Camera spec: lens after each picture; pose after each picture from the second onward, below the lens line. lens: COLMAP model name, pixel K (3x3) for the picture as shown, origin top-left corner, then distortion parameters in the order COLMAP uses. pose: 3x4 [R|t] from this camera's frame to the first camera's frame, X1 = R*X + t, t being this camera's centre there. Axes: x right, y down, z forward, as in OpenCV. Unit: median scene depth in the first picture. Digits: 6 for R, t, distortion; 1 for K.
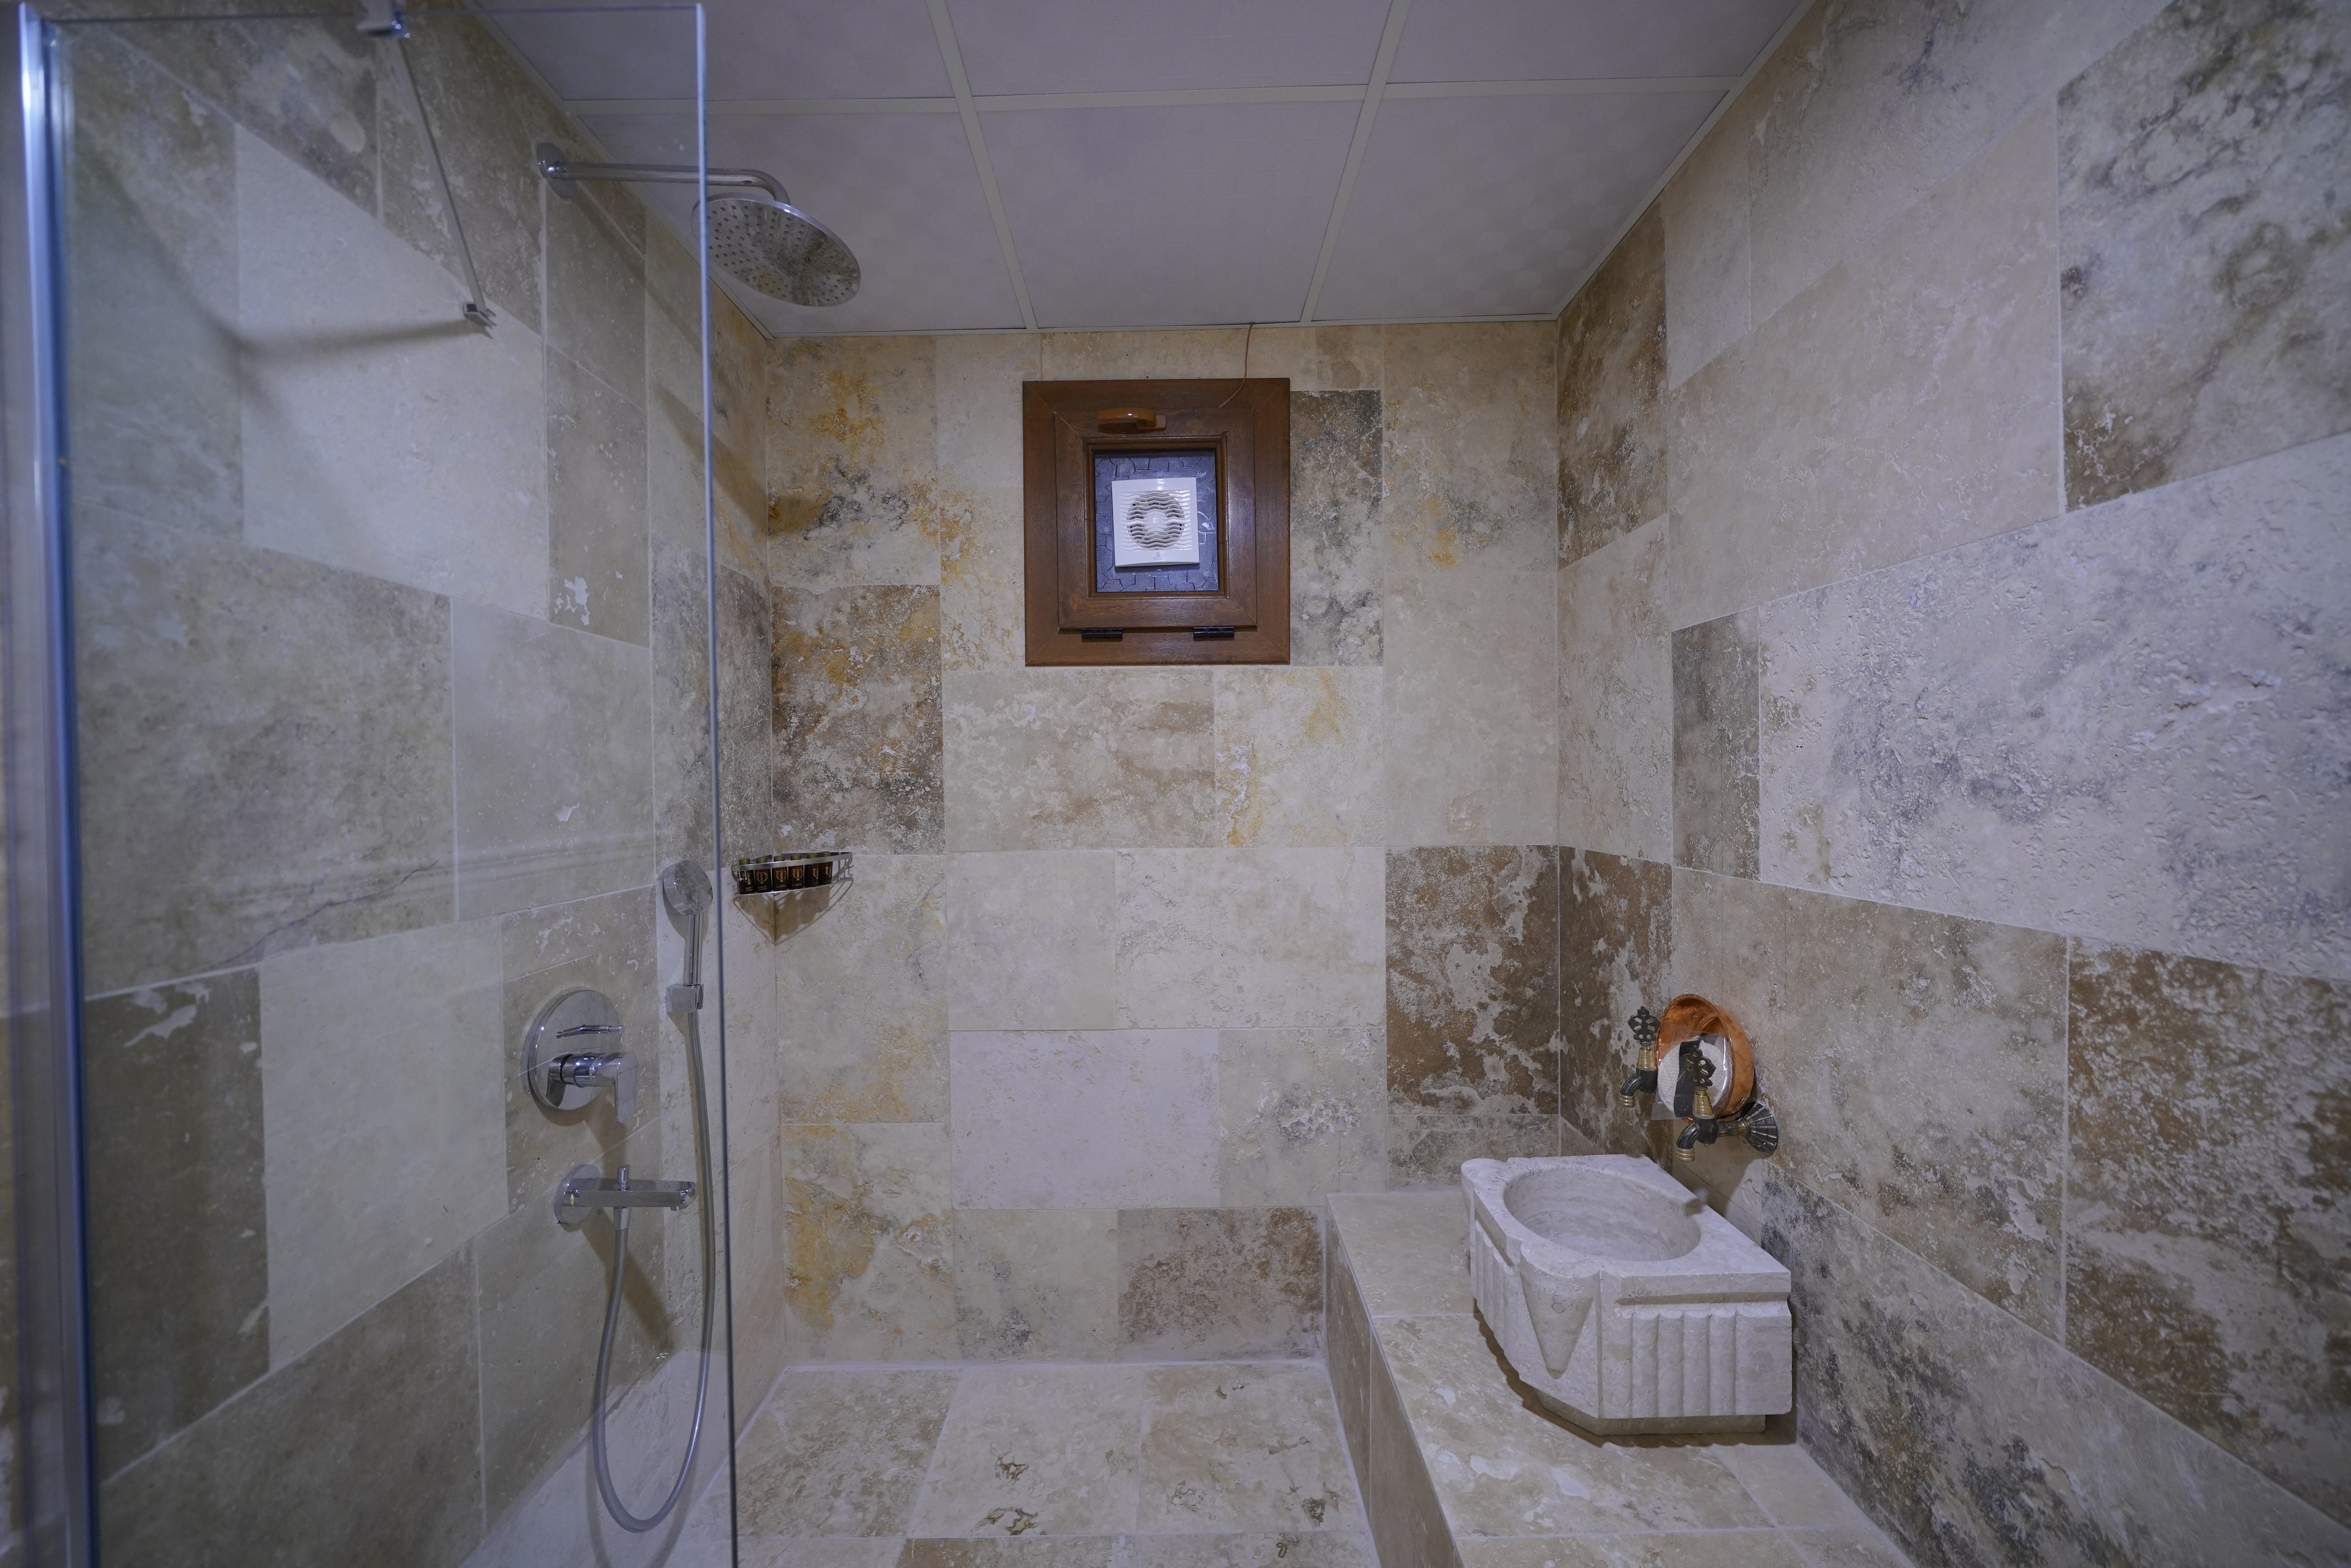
lens RADIAL K [[794.5, 0, 1173.7], [0, 794.5, 788.9], [0, 0, 1]] dist [-0.007407, 0.000472]
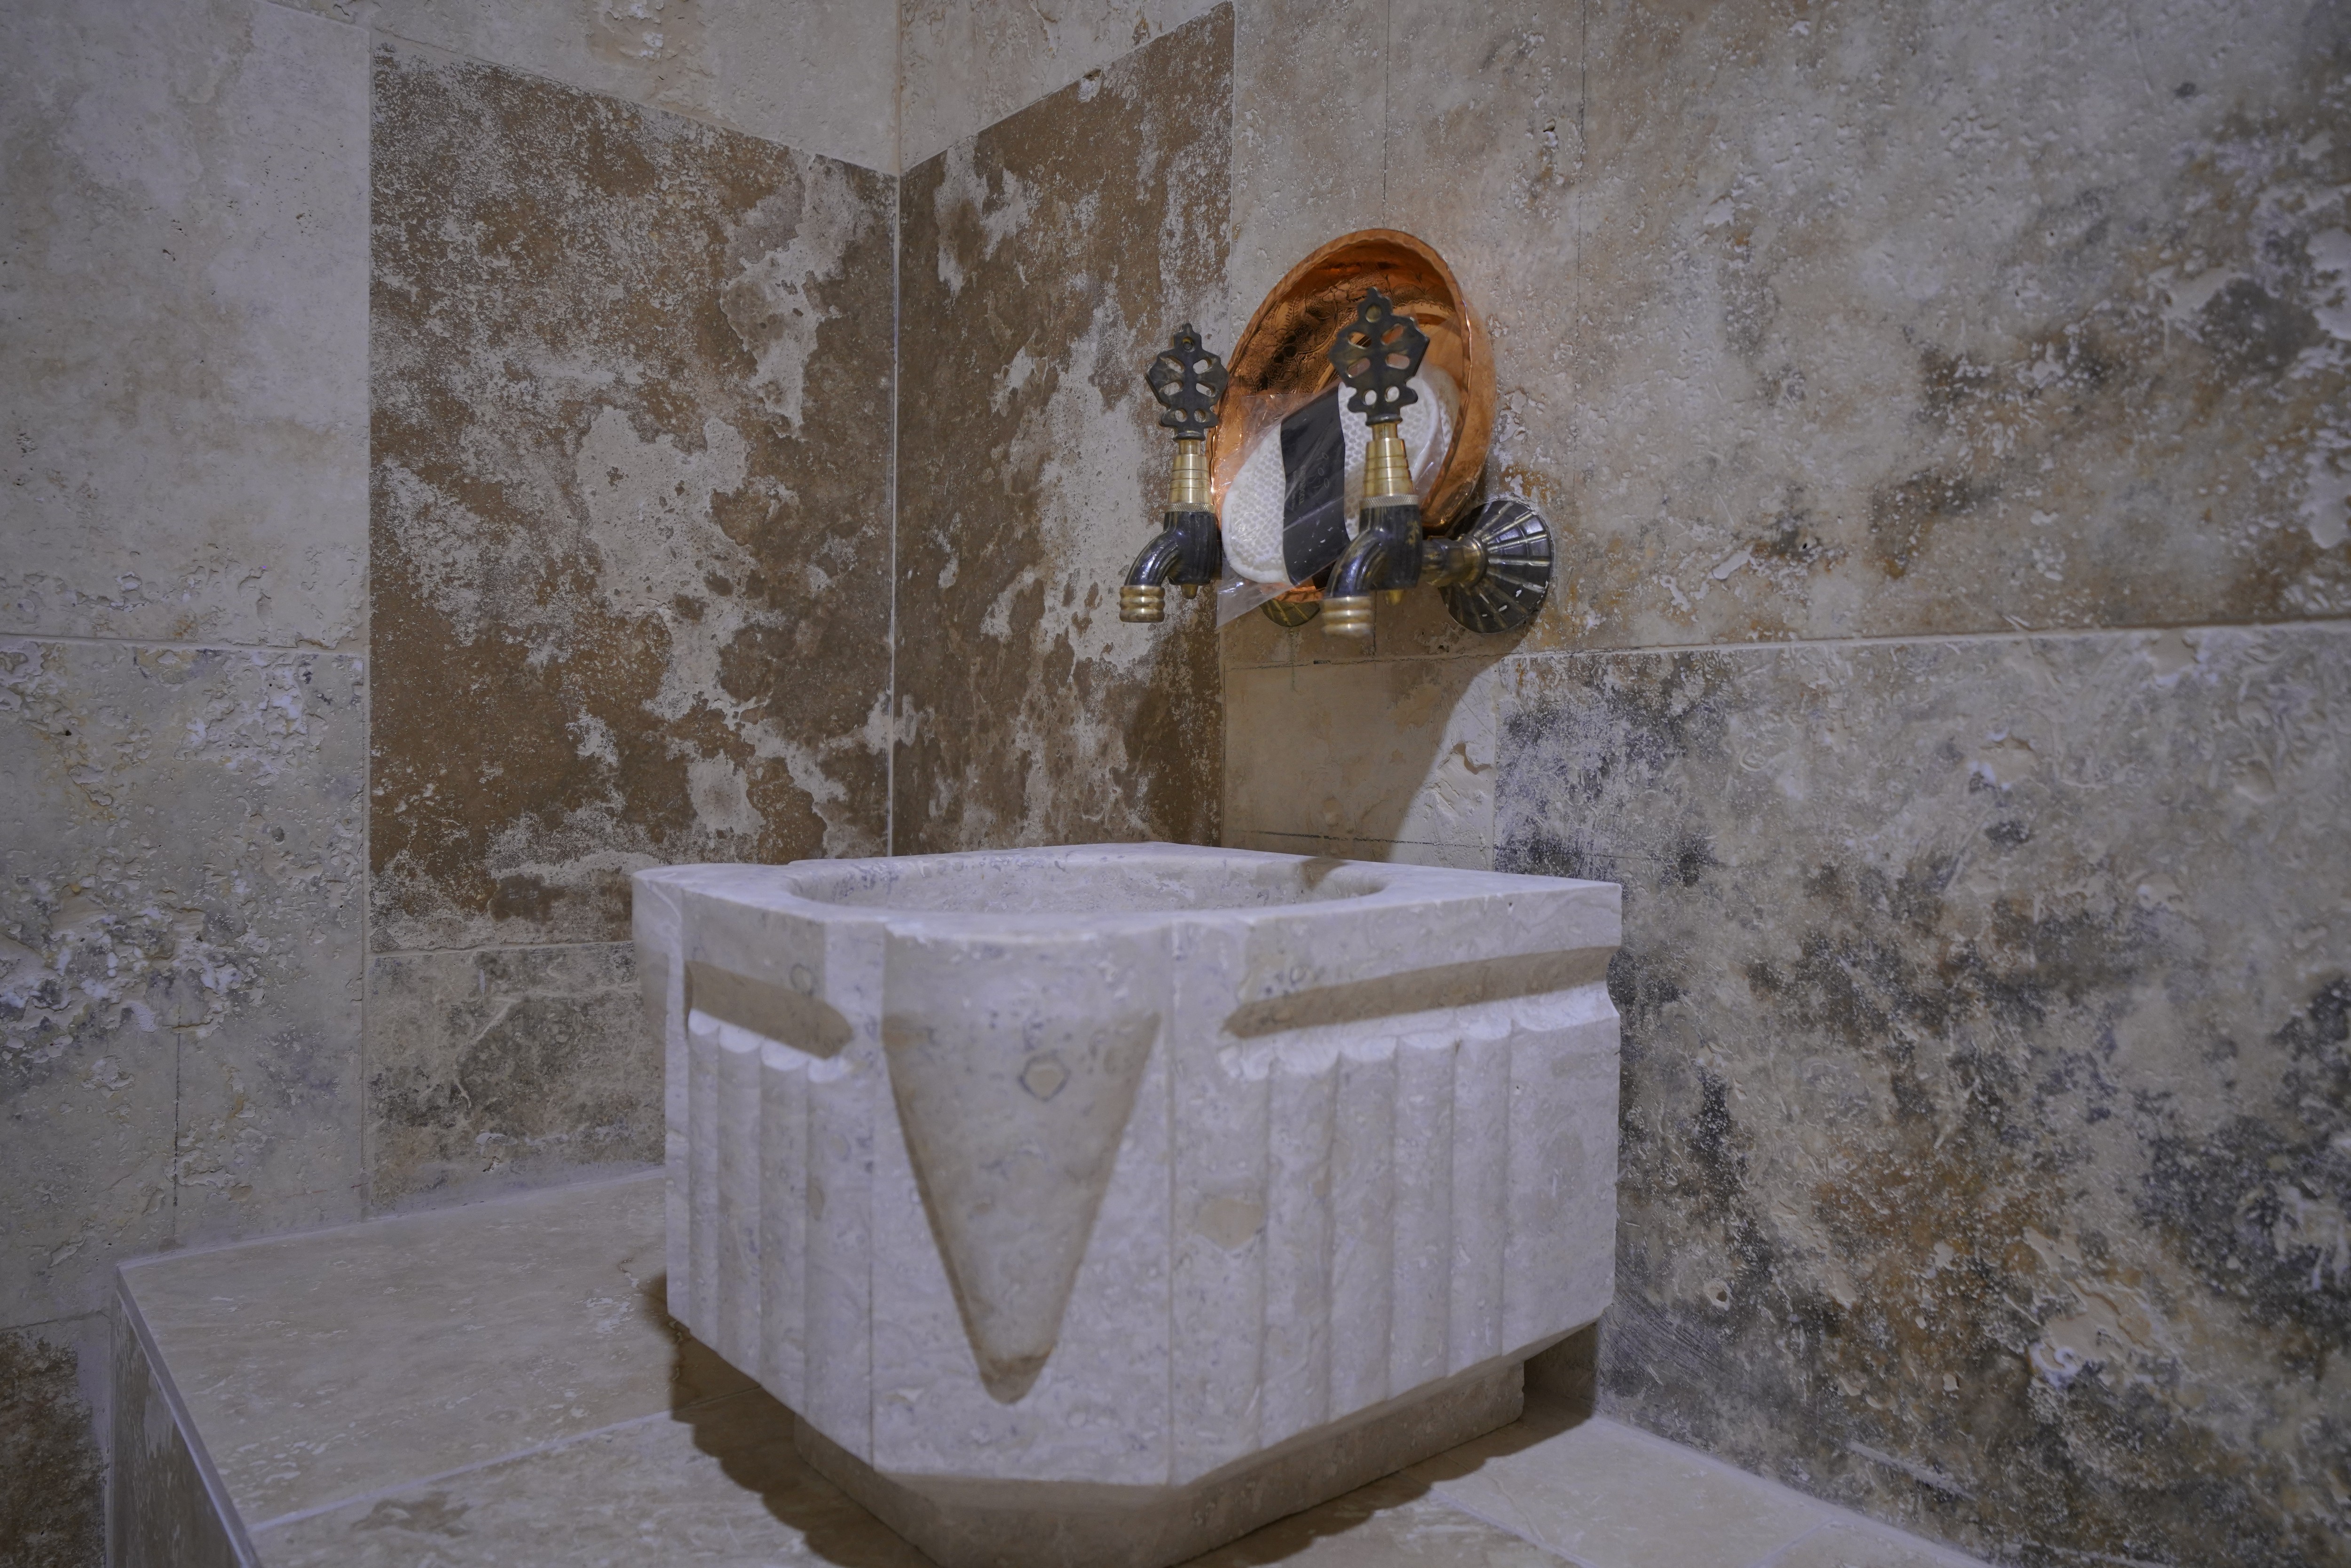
lens RADIAL K [[1573.8, 0, 1175.5], [0, 1573.8, 784.0], [0, 0, 1]] dist [0.000683, 0.001108]
pose [[0.766856, 0.006111, 0.641790, 0.123933], [-0.017377, 0.999786, 0.011243, 0.337300], [-0.641583, -0.019775, 0.766798, 0.364152]]
